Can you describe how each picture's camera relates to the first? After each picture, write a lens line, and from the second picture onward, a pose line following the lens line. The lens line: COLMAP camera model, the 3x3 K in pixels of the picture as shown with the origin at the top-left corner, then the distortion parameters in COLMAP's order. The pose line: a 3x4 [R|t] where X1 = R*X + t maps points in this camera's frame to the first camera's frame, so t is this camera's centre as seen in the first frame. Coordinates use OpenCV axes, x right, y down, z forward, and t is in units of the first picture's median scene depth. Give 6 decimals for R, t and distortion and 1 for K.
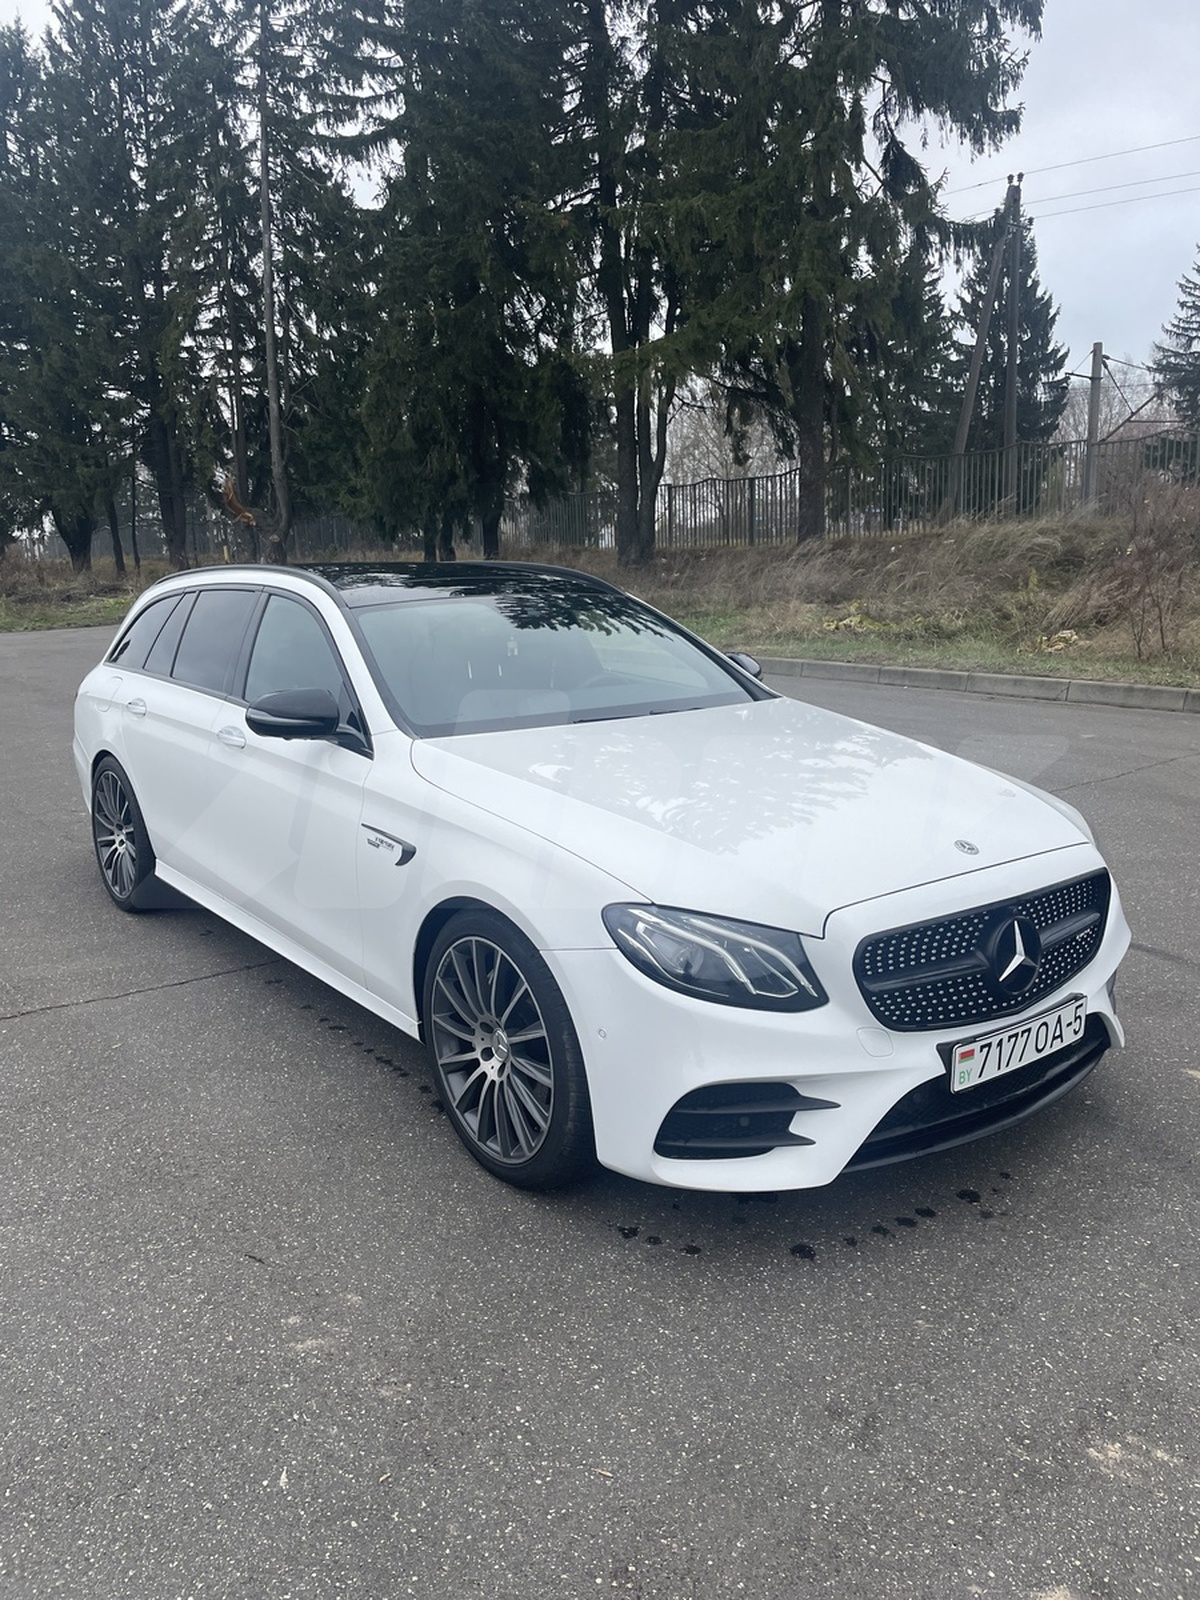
lens RADIAL K [[1217.7, 0, 593.5], [0, 1217.7, 808.1], [0, 0, 1]] dist [0.094207, -0.129979]
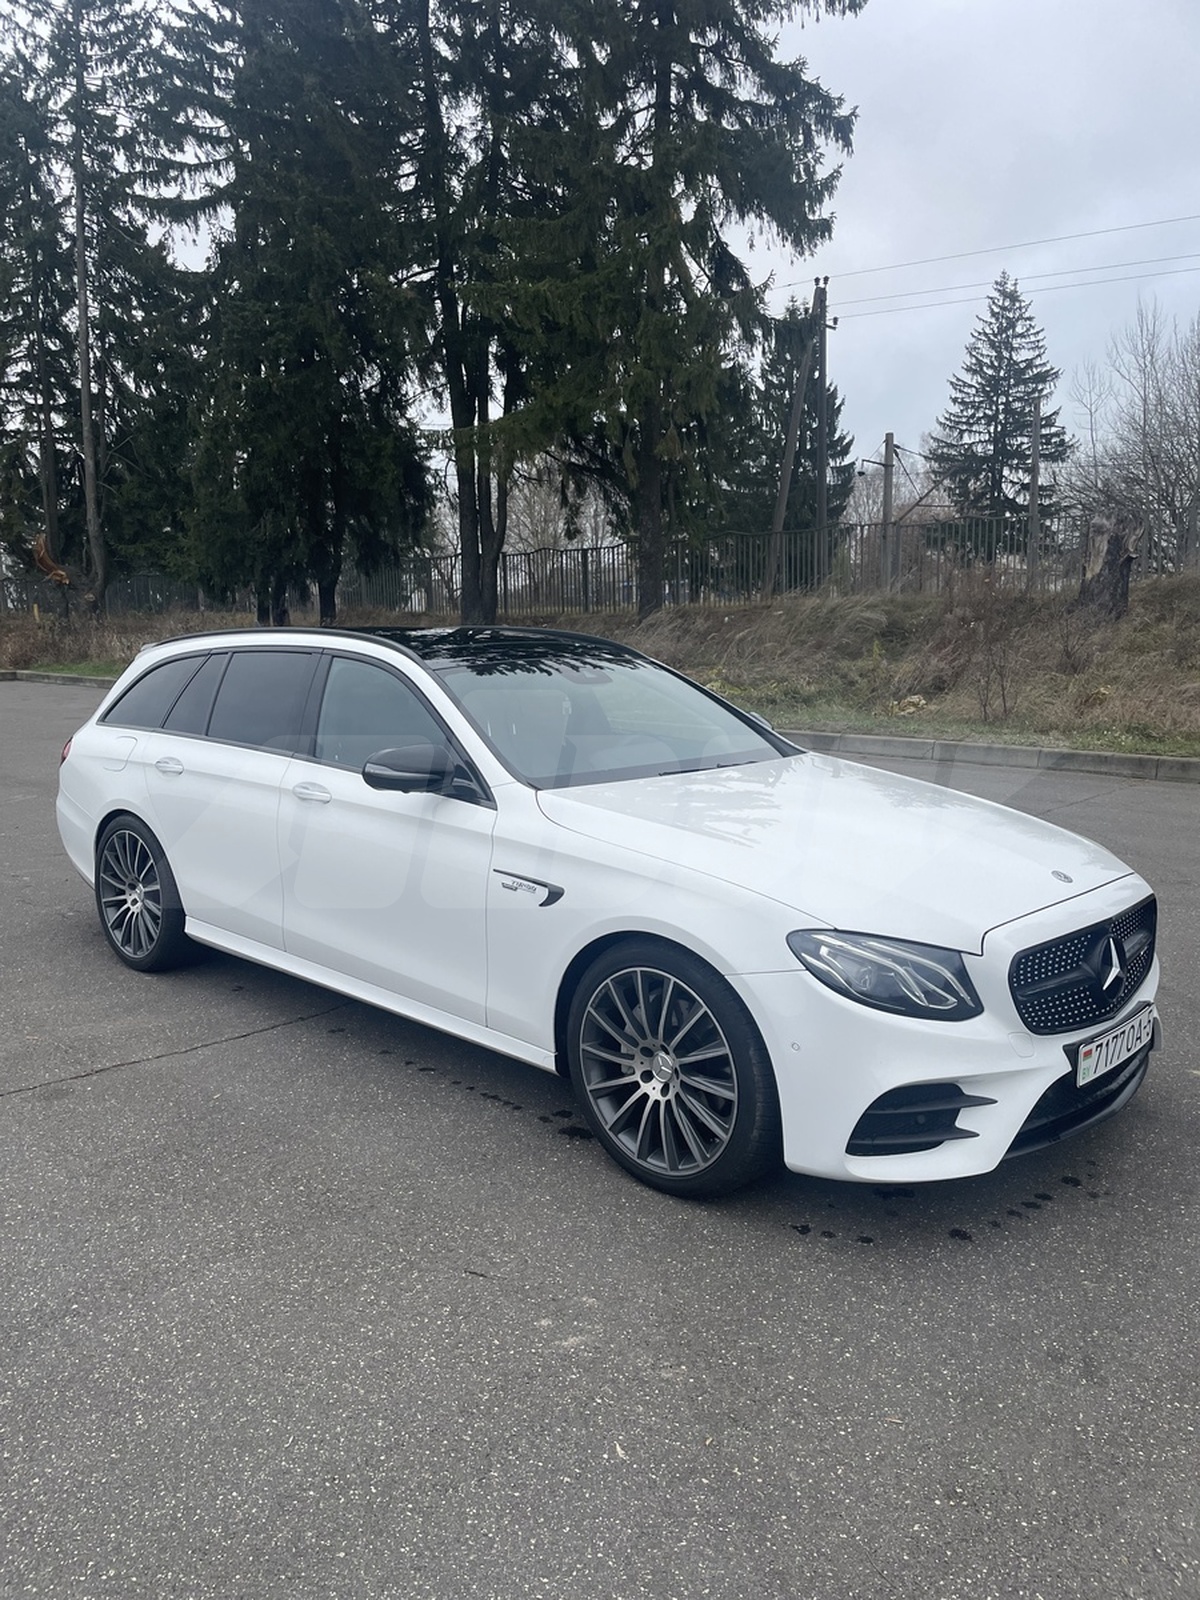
lens RADIAL K [[1217.7, 0, 593.5], [0, 1217.7, 808.1], [0, 0, 1]] dist [0.094207, -0.129979]
pose [[0.987190, -0.011376, 0.159142, -0.173238], [0.019556, 0.998561, -0.049927, 0.009009], [-0.158345, 0.052399, 0.985992, -0.045144]]
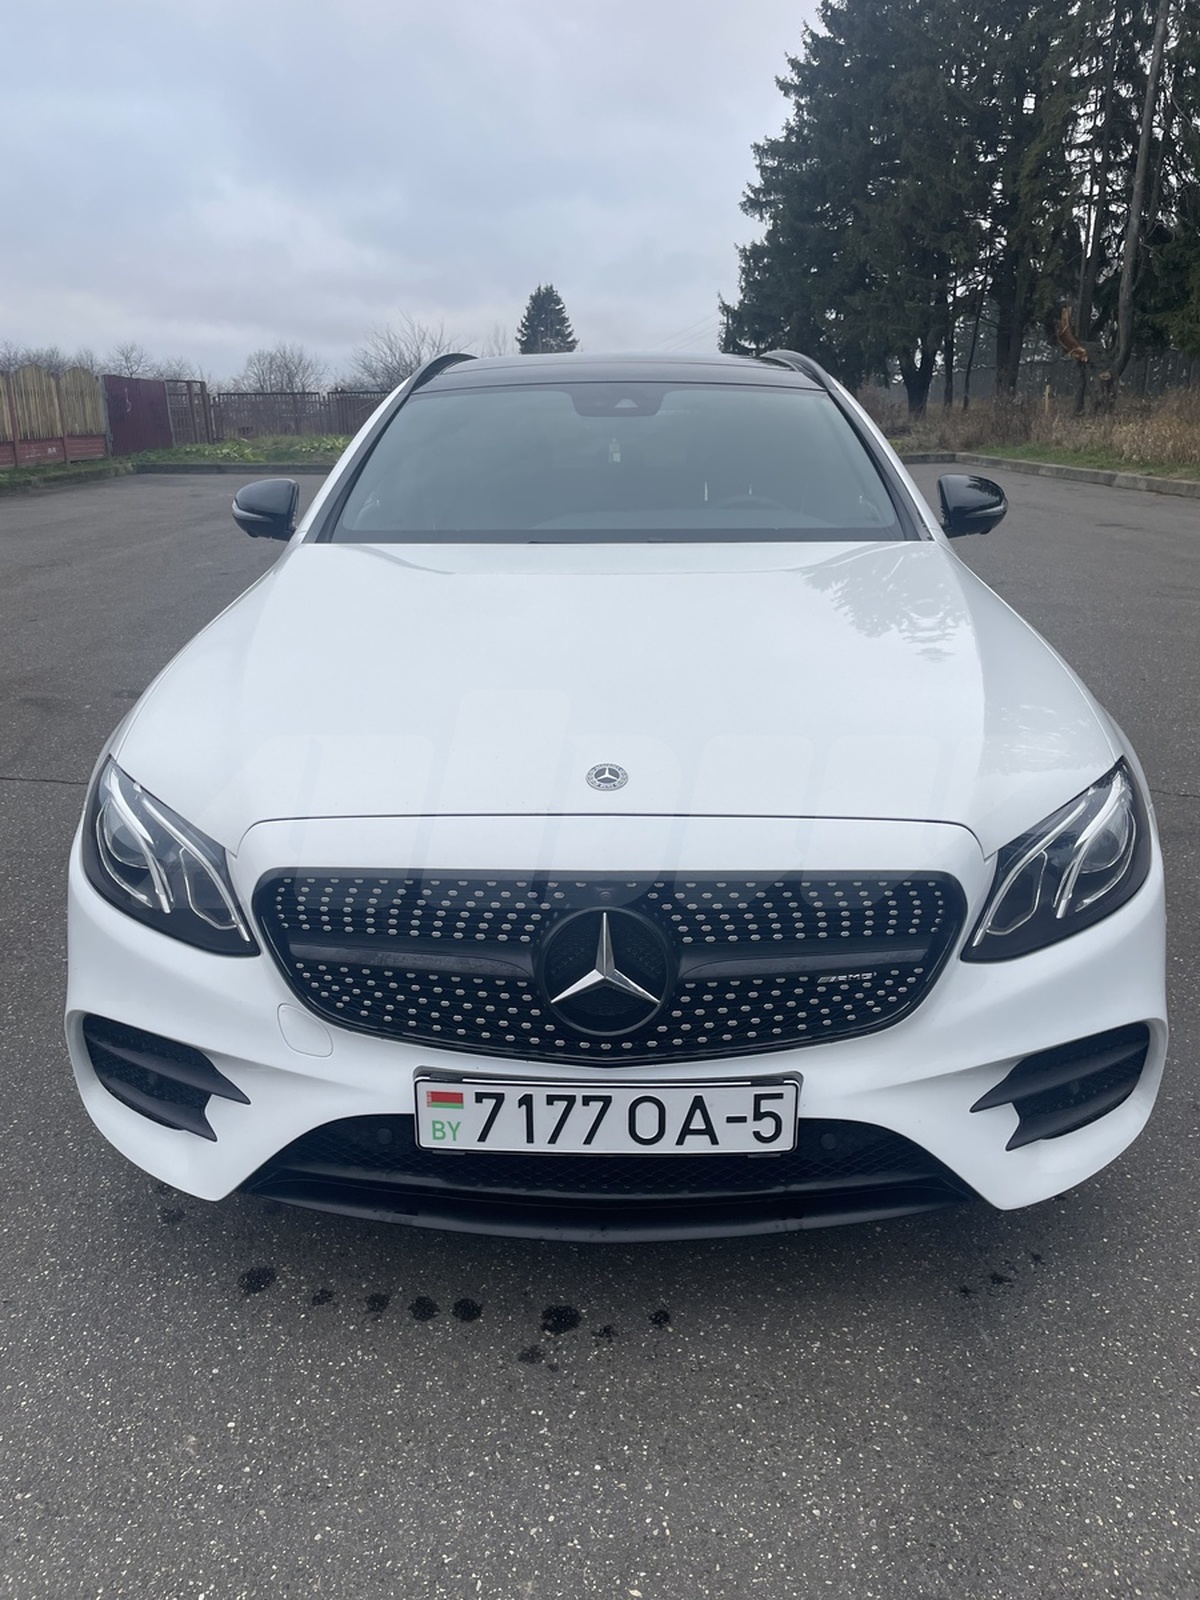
lens RADIAL K [[1217.7, 0, 593.5], [0, 1217.7, 808.1], [0, 0, 1]] dist [0.094207, -0.129979]
pose [[0.777439, 0.203199, -0.595230, 0.354007], [-0.134126, 0.978167, 0.158742, -0.024837], [0.614491, -0.043576, 0.787720, 0.288830]]
